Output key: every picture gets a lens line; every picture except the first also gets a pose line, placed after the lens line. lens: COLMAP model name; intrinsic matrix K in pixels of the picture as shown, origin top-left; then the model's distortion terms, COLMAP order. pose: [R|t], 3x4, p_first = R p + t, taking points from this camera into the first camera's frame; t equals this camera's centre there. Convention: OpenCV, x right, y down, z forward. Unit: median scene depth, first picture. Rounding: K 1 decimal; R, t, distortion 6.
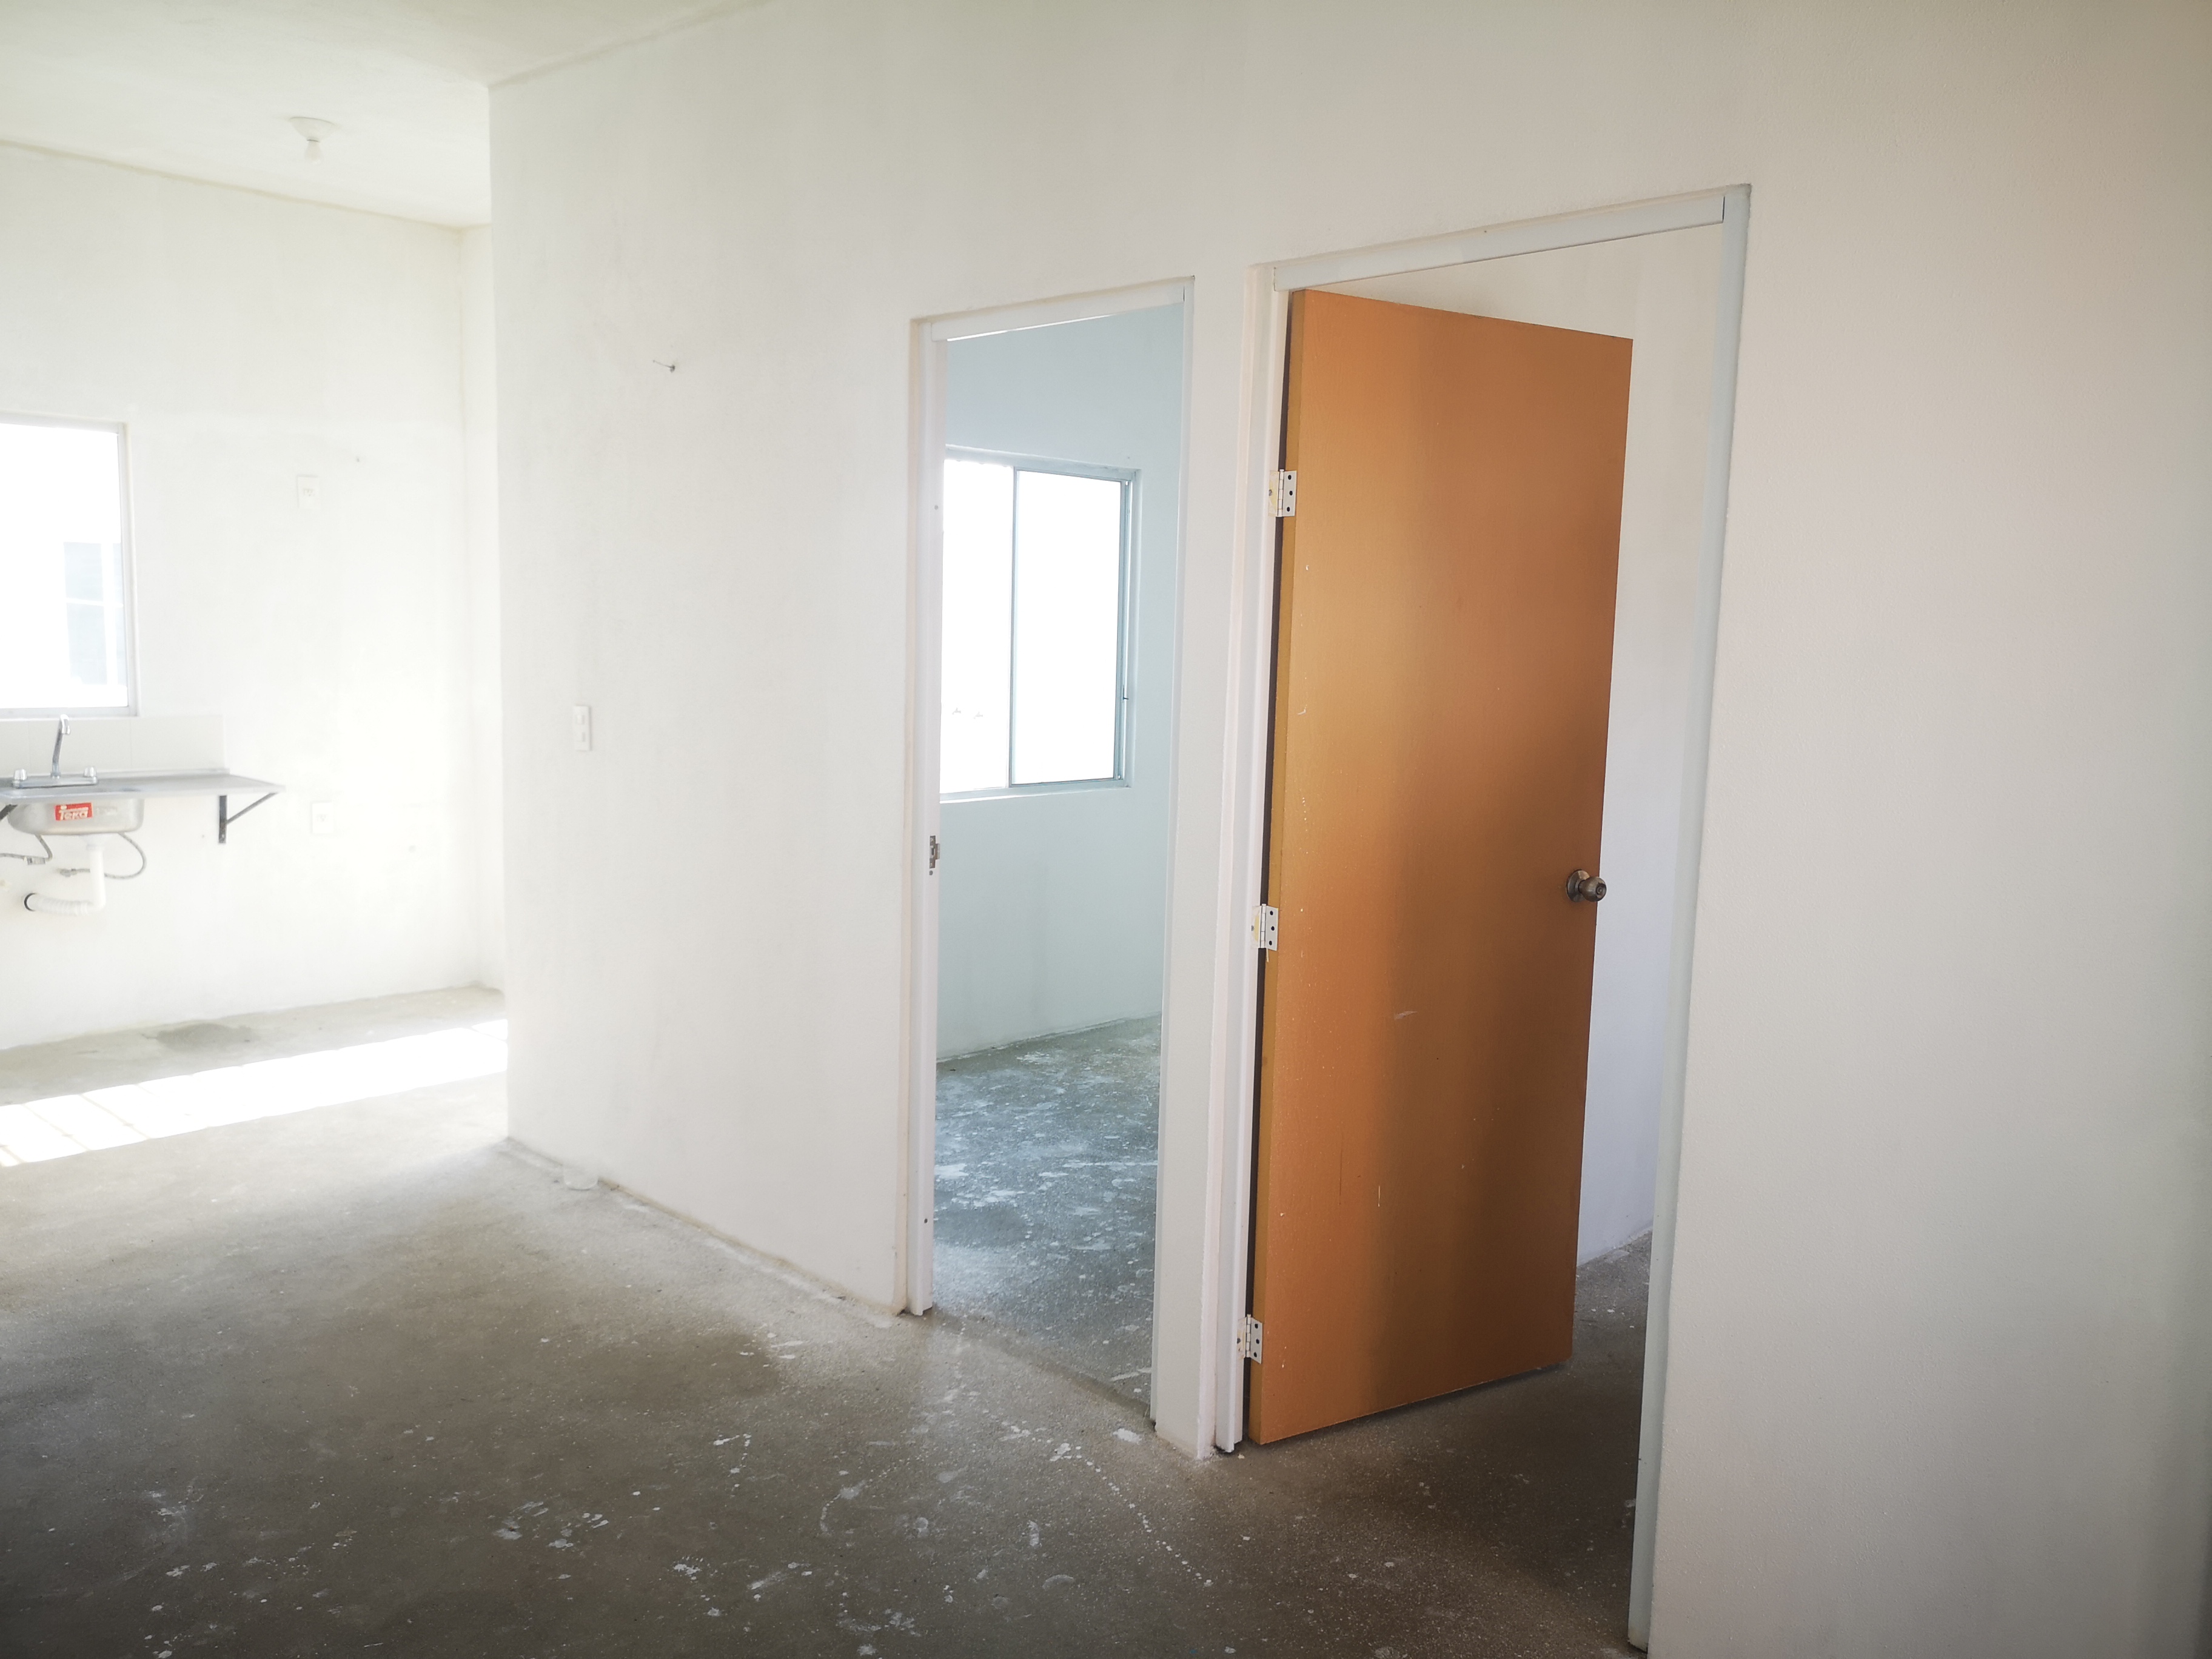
lens RADIAL K [[1708.7, 0, 1106.0], [0, 1708.7, 829.5], [0, 0, 1]] dist [0.057426, -0.062412]
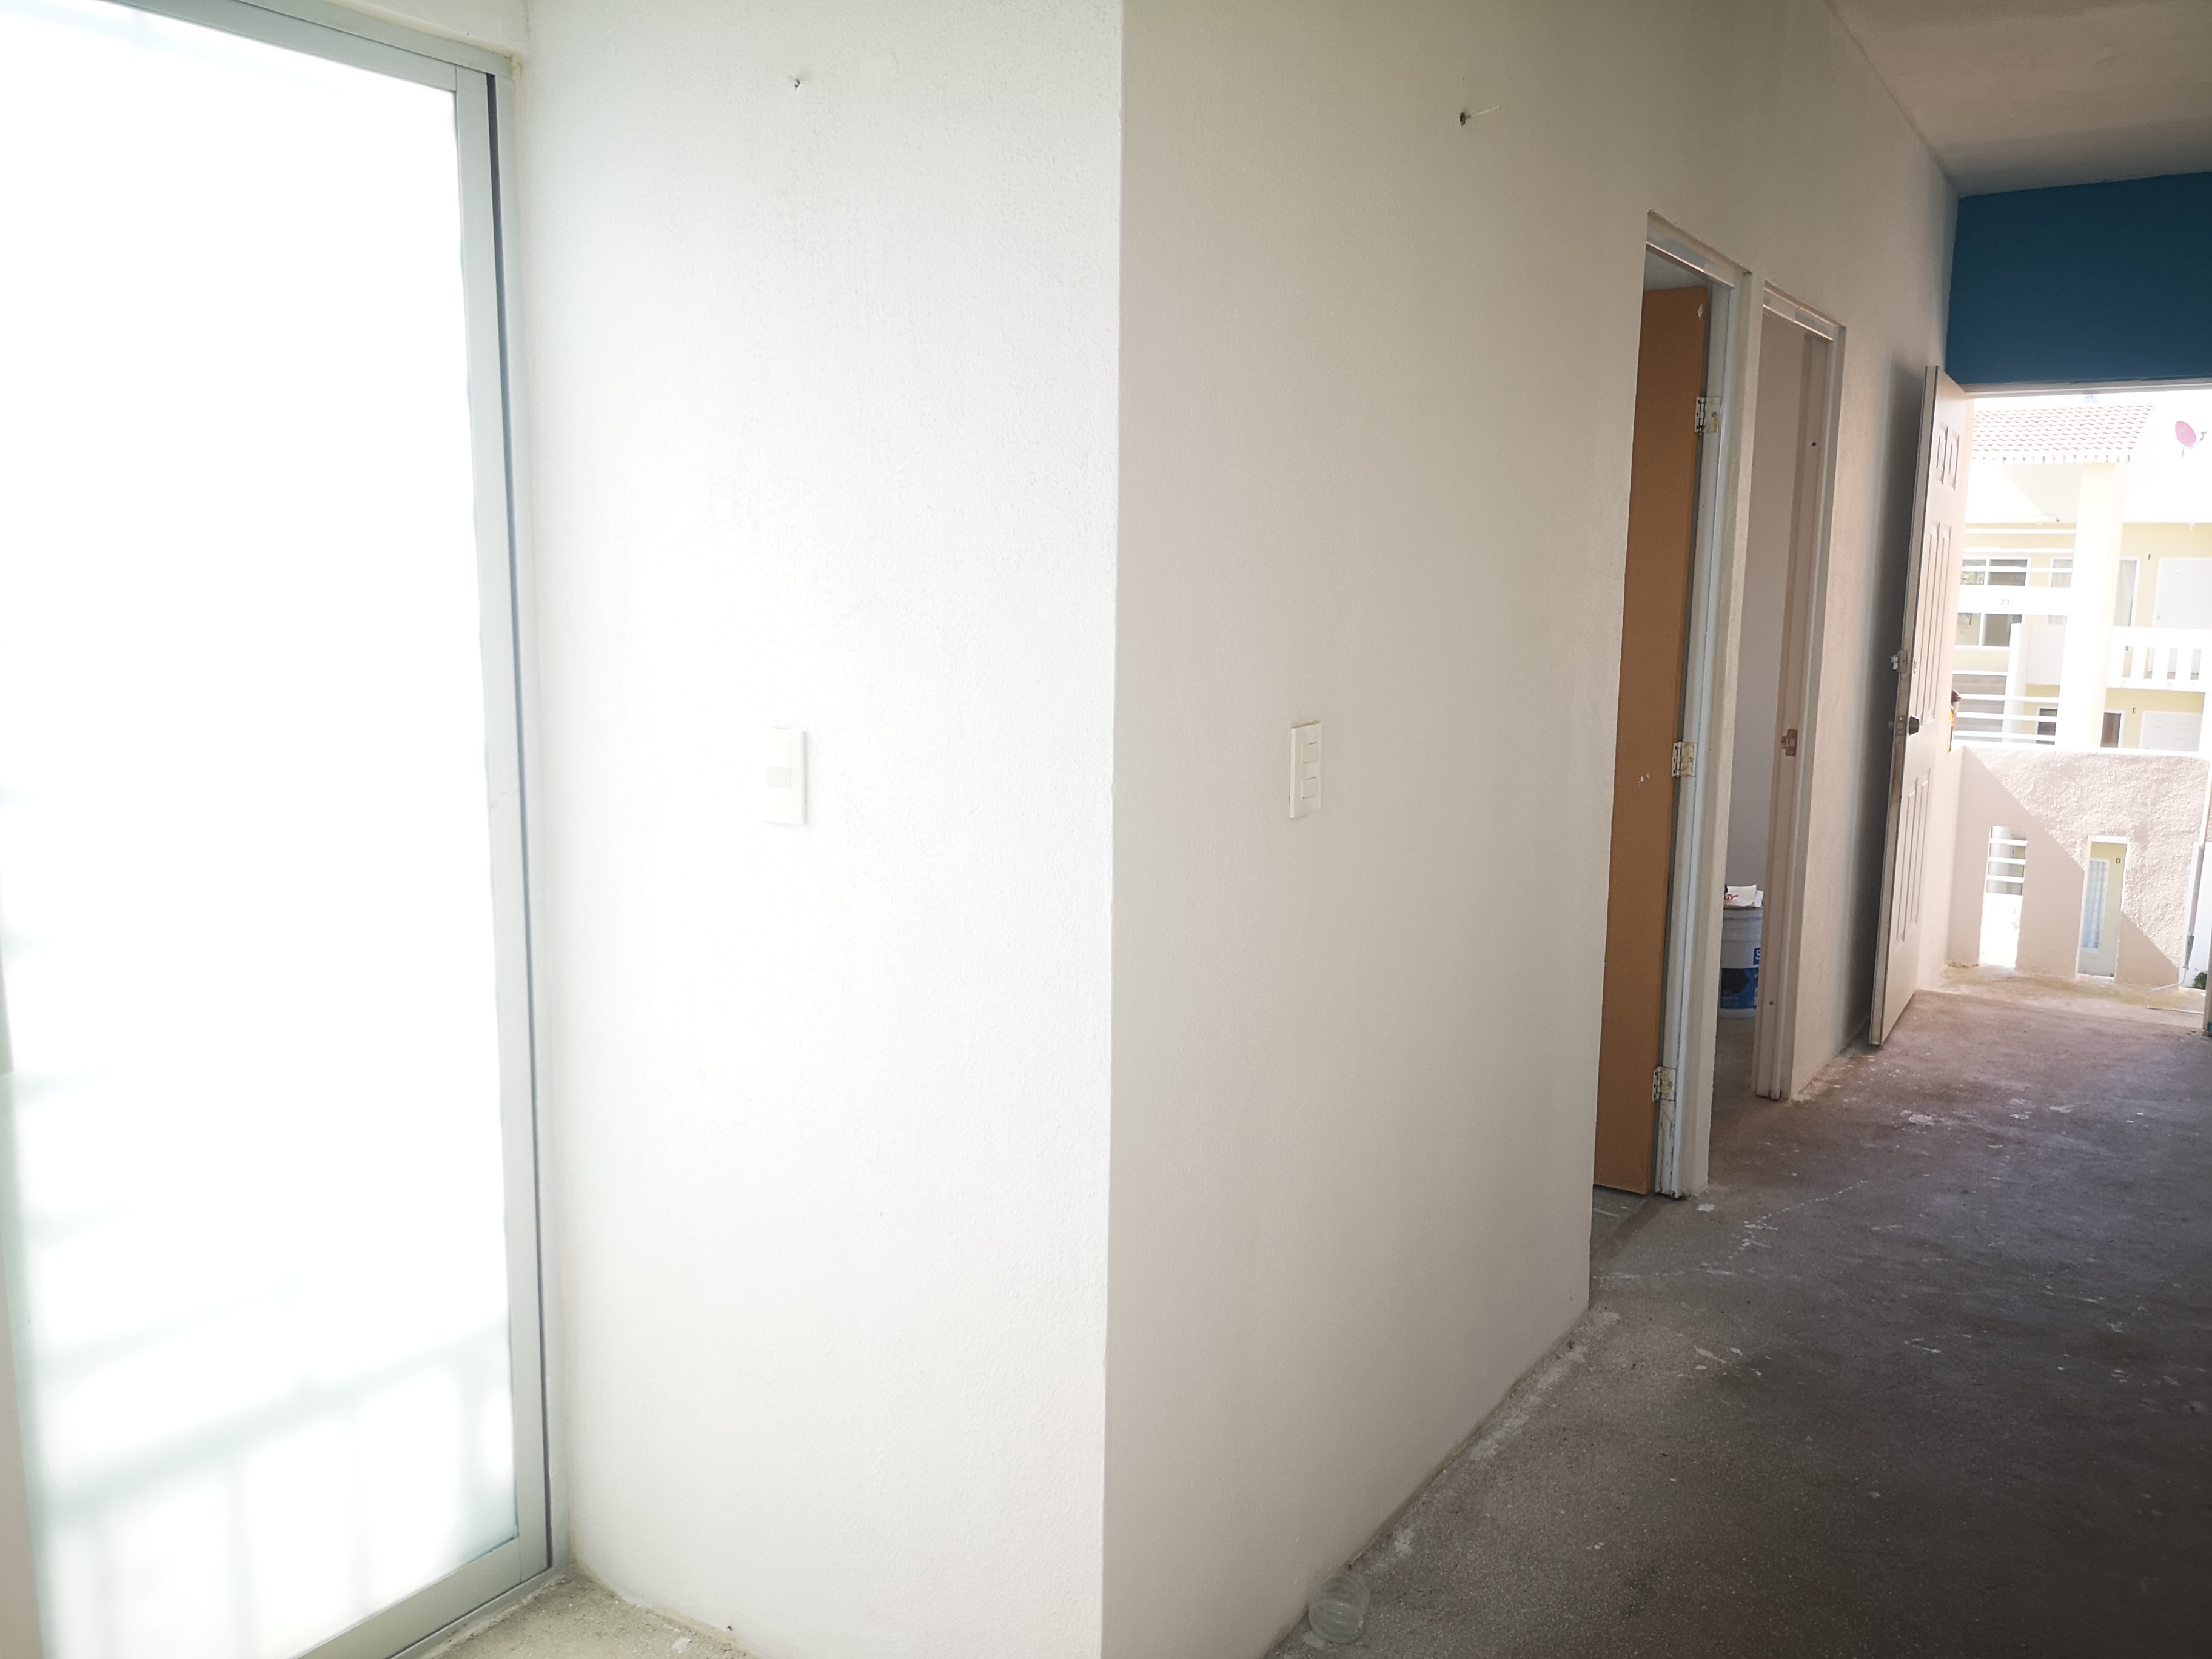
lens RADIAL K [[1697.4, 0, 1121.7], [0, 1697.4, 820.0], [0, 0, 1]] dist [0.024822, -0.020814]
pose [[-0.159263, -0.177140, 0.971214, -0.874049], [0.100717, 0.975722, 0.194478, -0.165097], [-0.982085, 0.128791, -0.137556, 1.271605]]
